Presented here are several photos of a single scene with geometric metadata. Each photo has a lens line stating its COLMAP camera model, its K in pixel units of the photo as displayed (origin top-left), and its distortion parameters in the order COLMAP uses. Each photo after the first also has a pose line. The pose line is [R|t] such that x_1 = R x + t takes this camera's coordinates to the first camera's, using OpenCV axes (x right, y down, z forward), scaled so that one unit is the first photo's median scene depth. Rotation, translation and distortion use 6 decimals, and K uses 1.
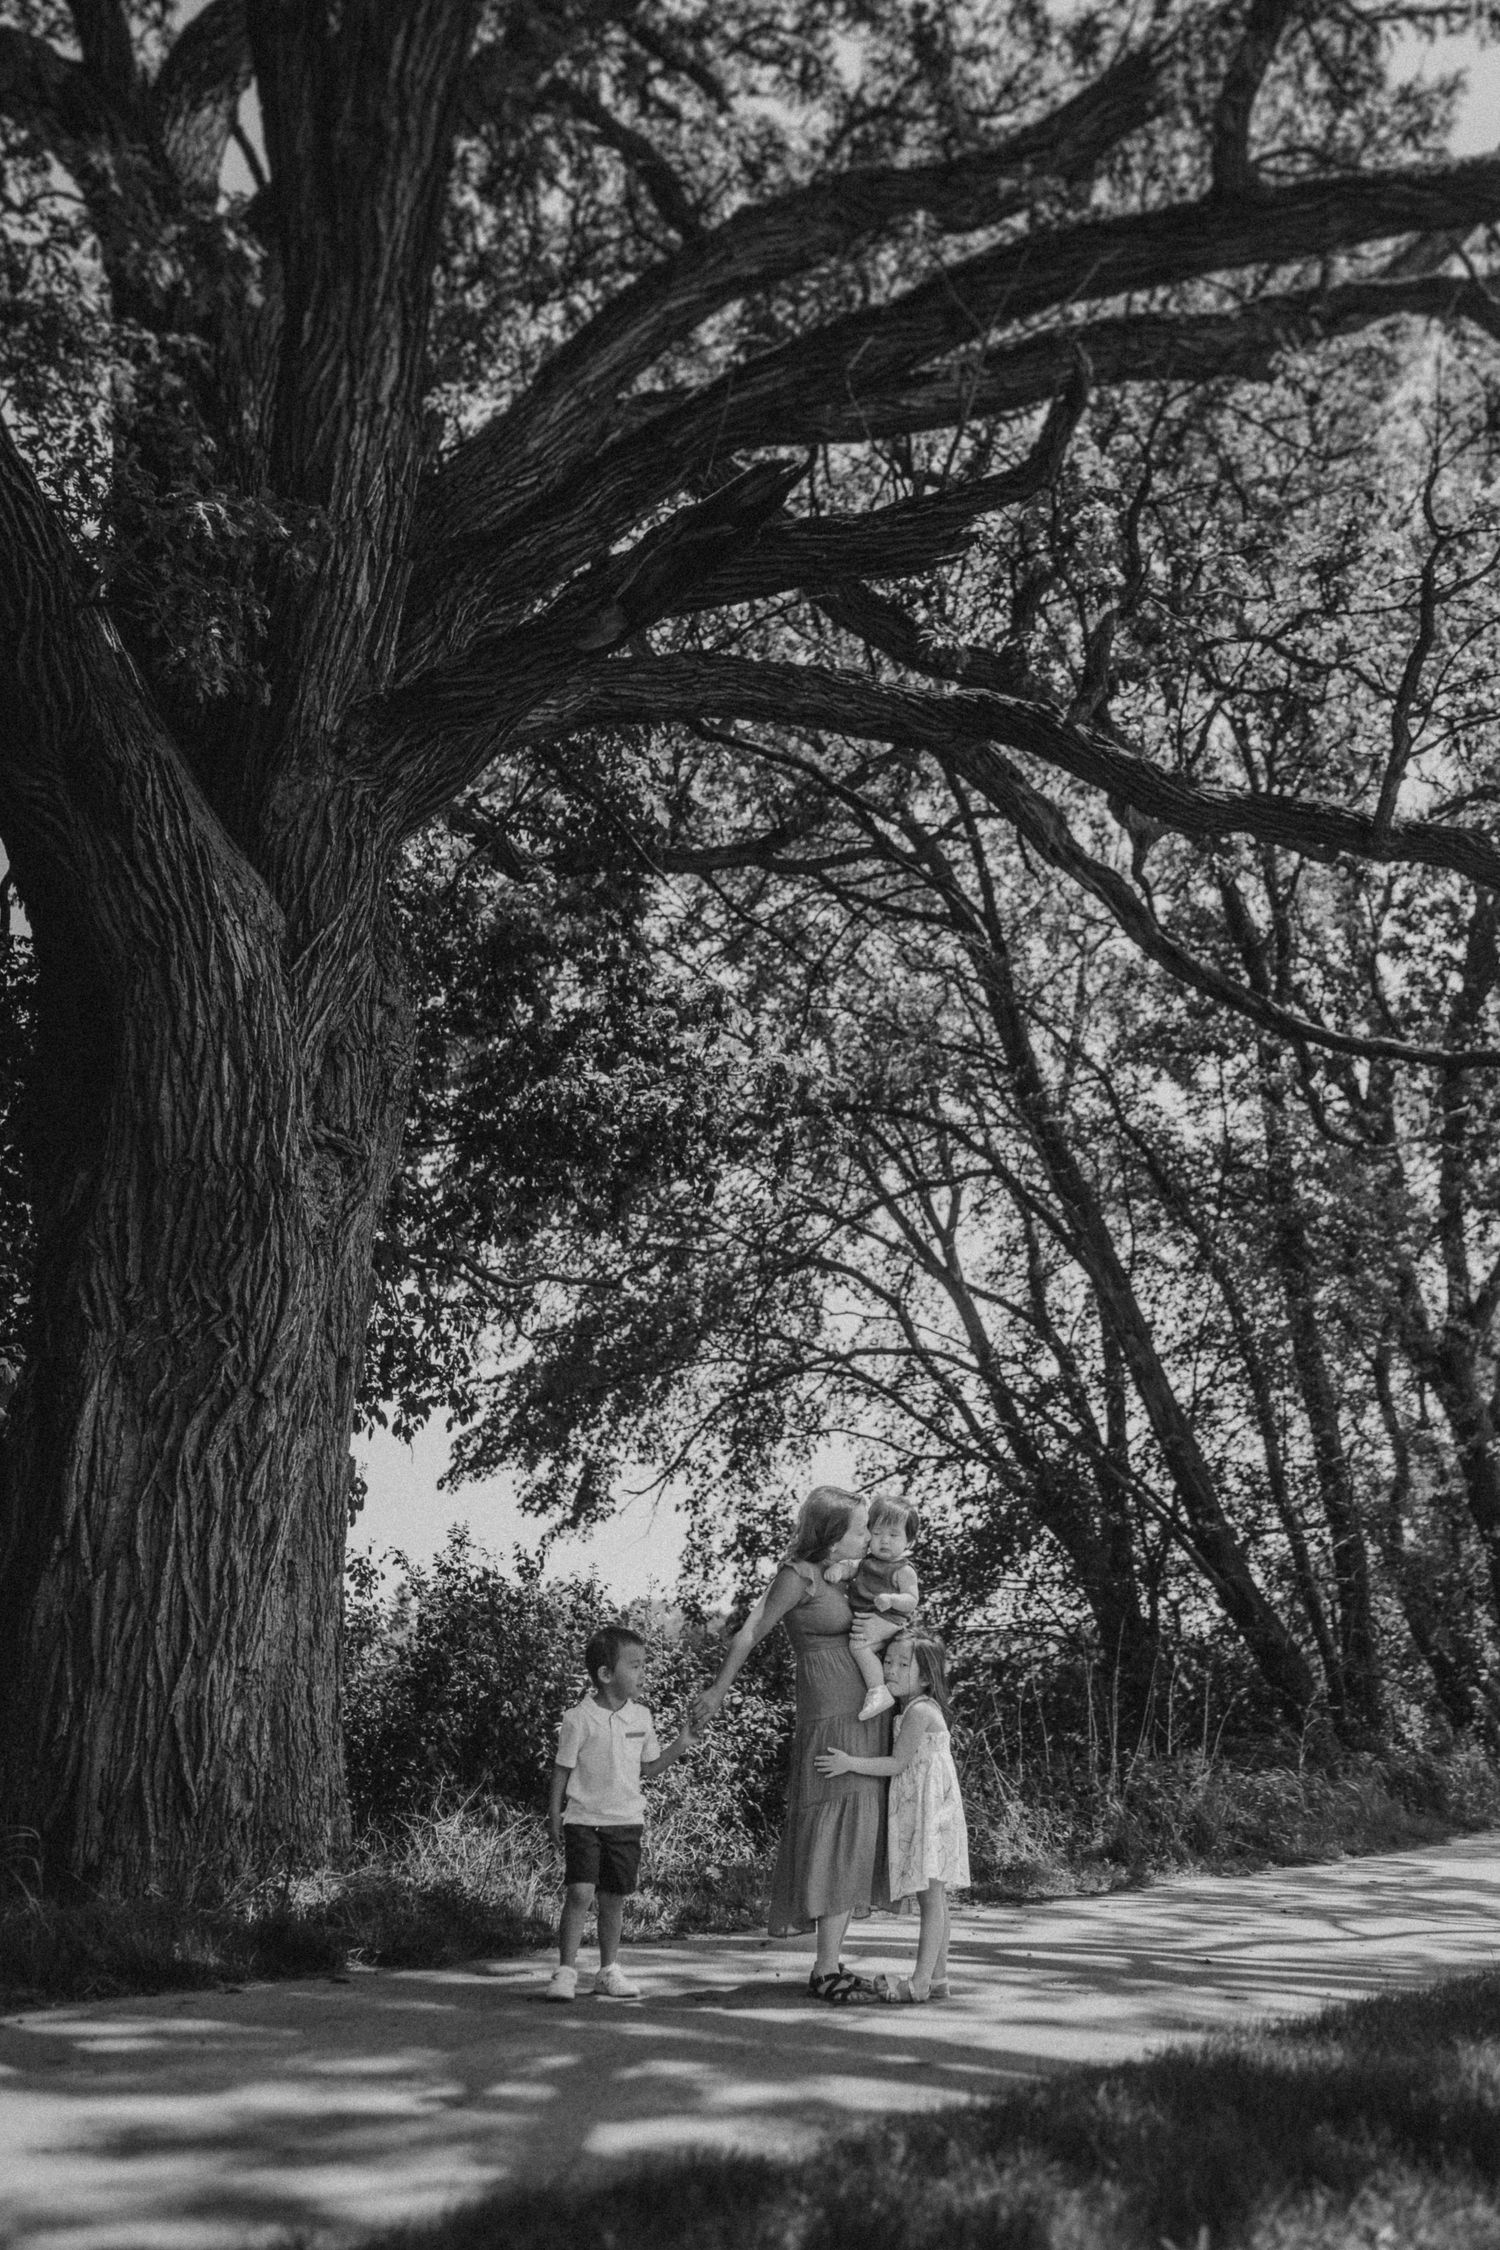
lens RADIAL K [[2135.9, 0, 746.1], [0, 2135.9, 1111.3], [0, 0, 1]] dist [-0.001787, 0.003632]
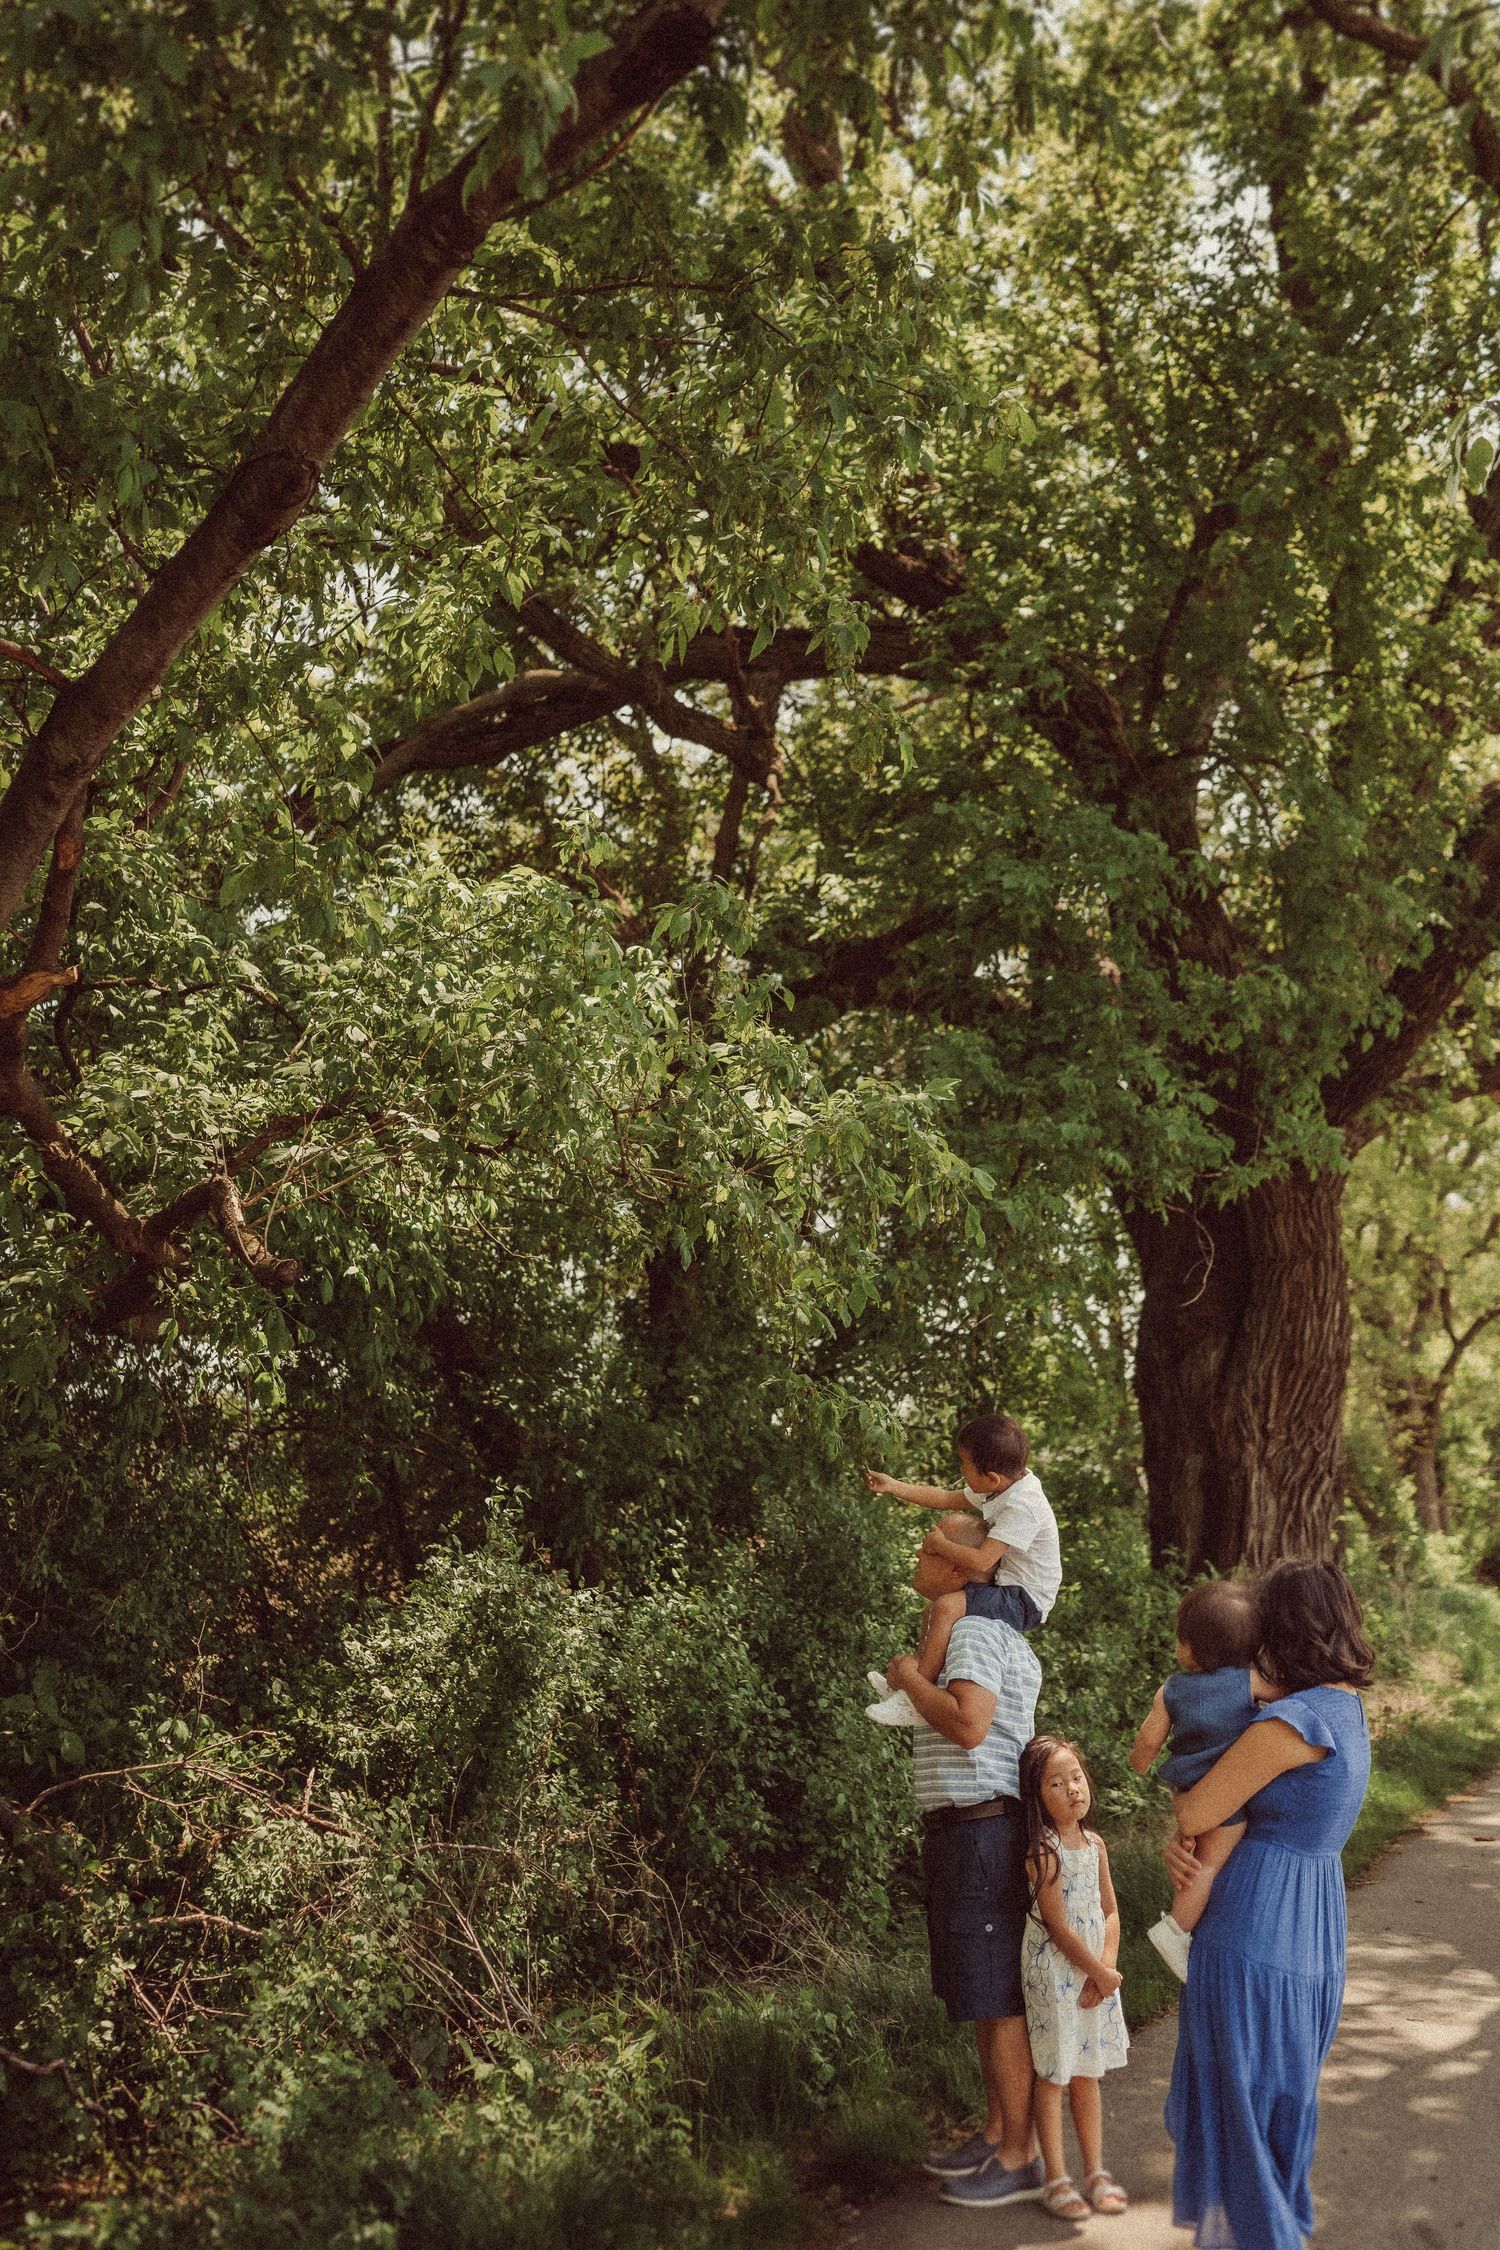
lens RADIAL K [[2183.5, 0, 750.0], [0, 2183.5, 1125.0], [0, 0, 1]] dist [-0.003622, -0.004877]
pose [[0.974247, 0.018106, 0.224753, -1.105658], [-0.041440, 0.994170, 0.099541, -0.330331], [-0.221641, -0.106291, 0.969318, -0.699915]]
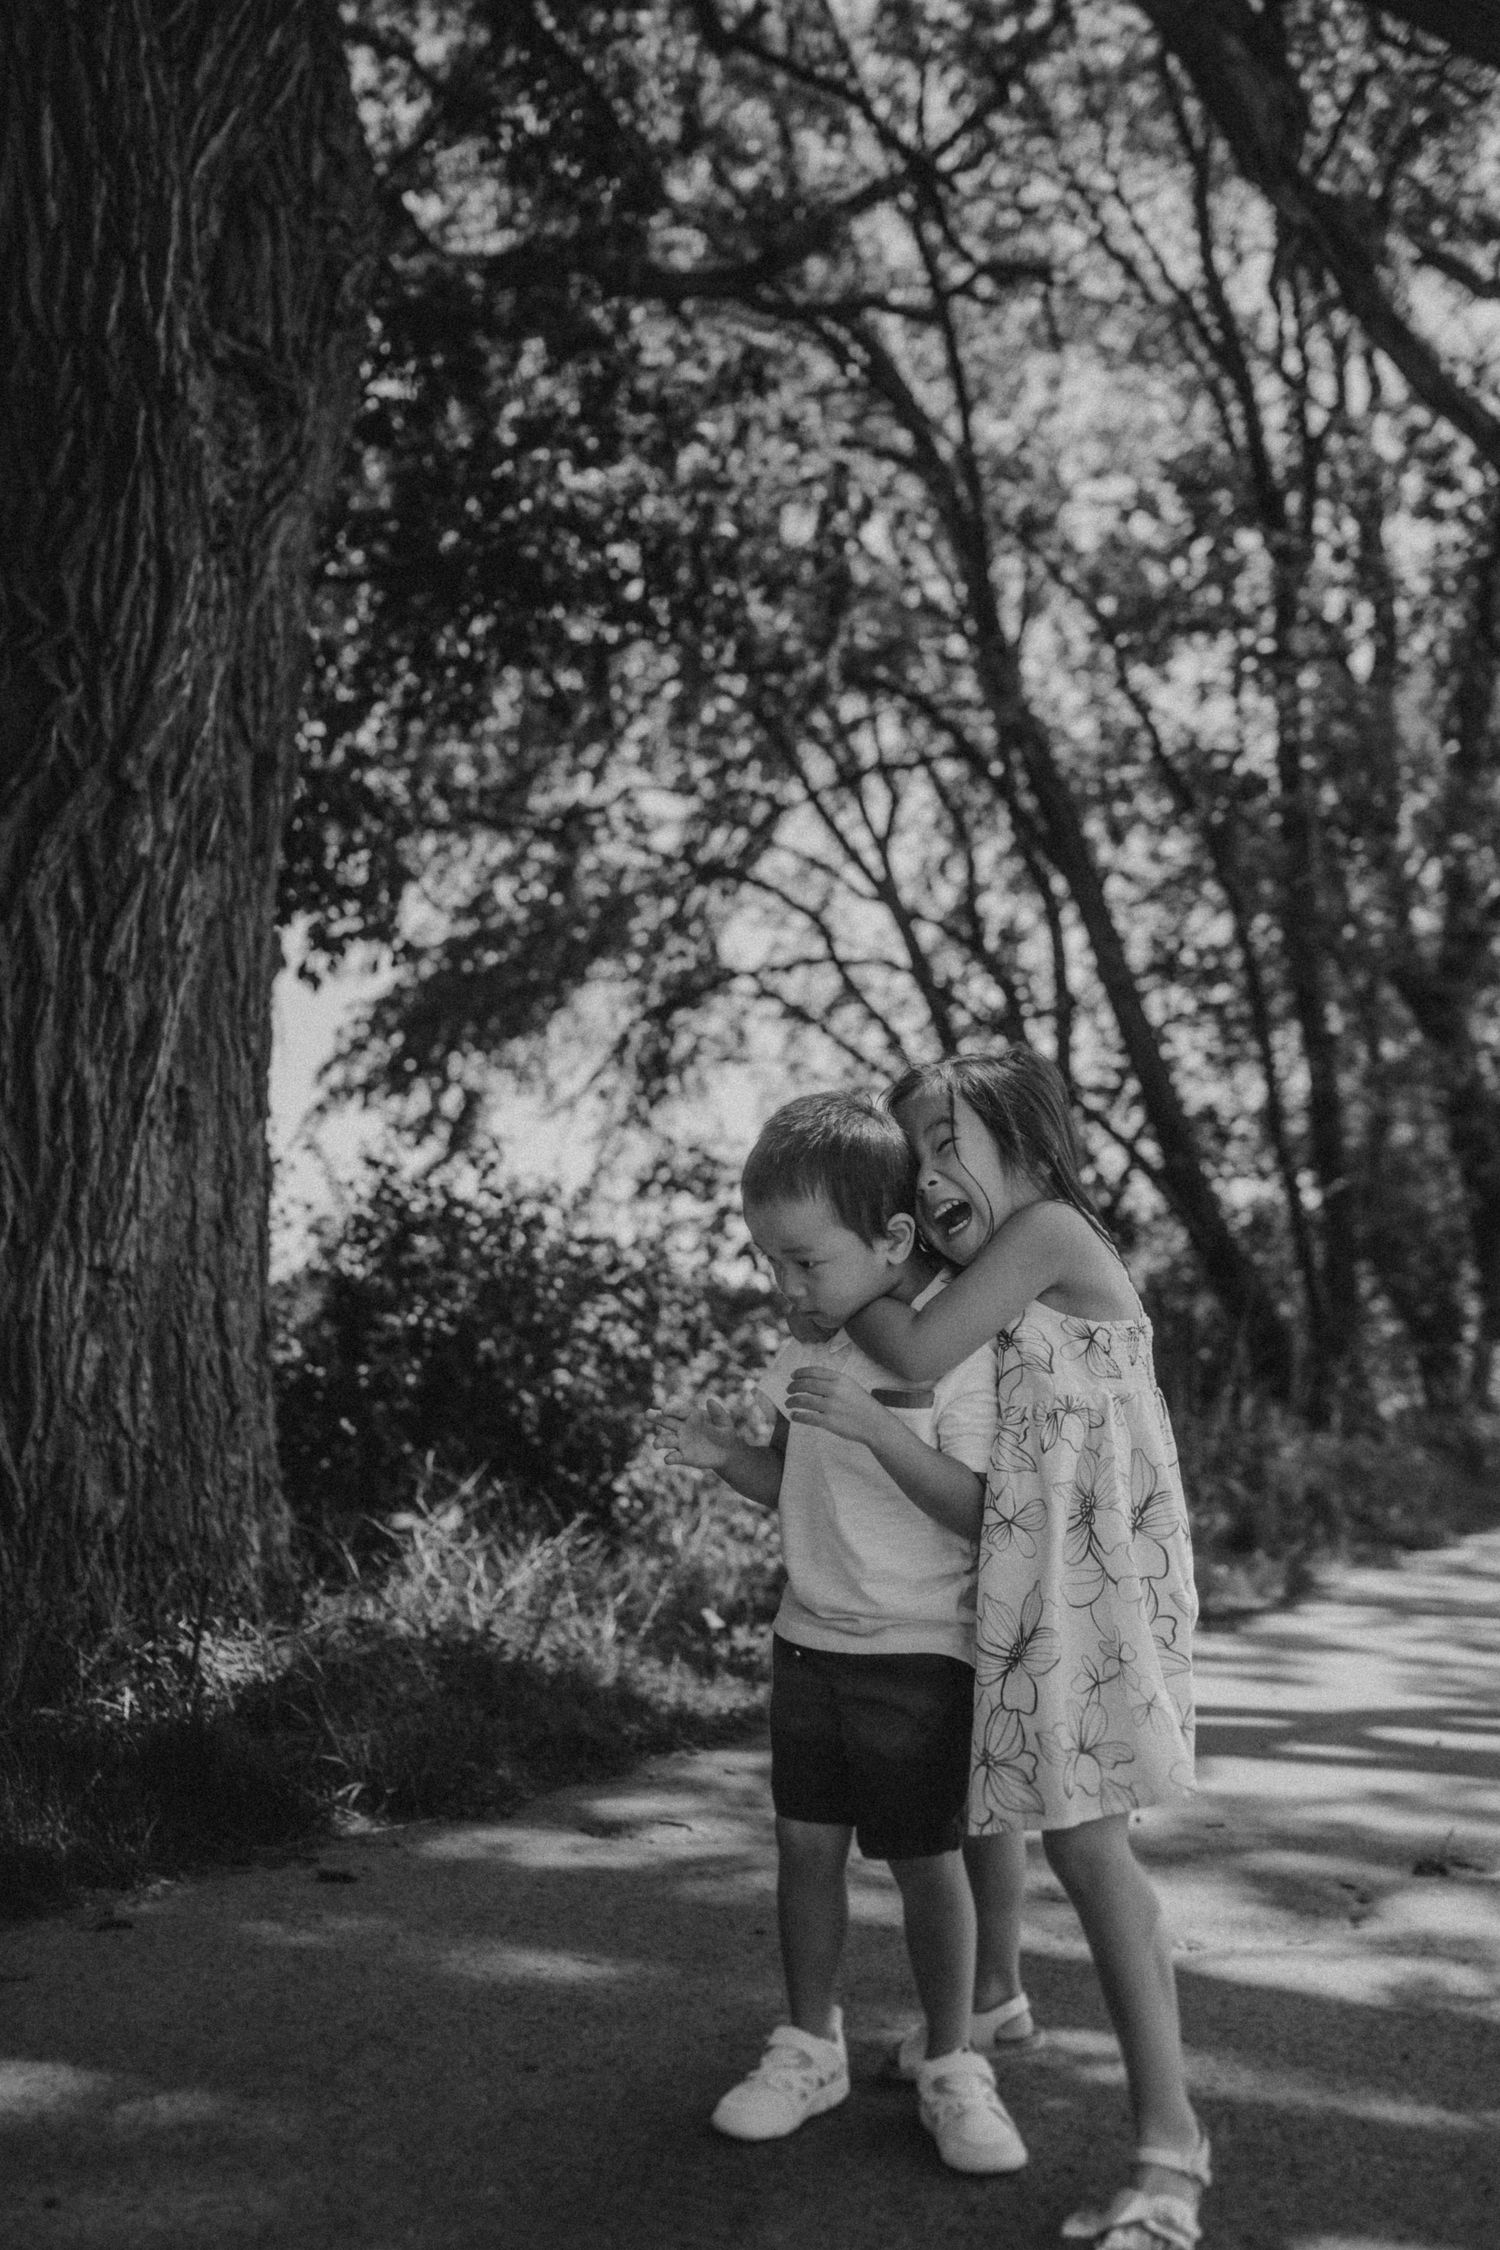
lens RADIAL K [[2135.9, 0, 746.1], [0, 2135.9, 1111.3], [0, 0, 1]] dist [-0.001787, 0.003632]
pose [[0.996522, 0.015925, 0.081794, -0.104420], [-0.028149, 0.988202, 0.150549, 0.120463], [-0.078431, -0.152328, 0.985213, 0.405219]]
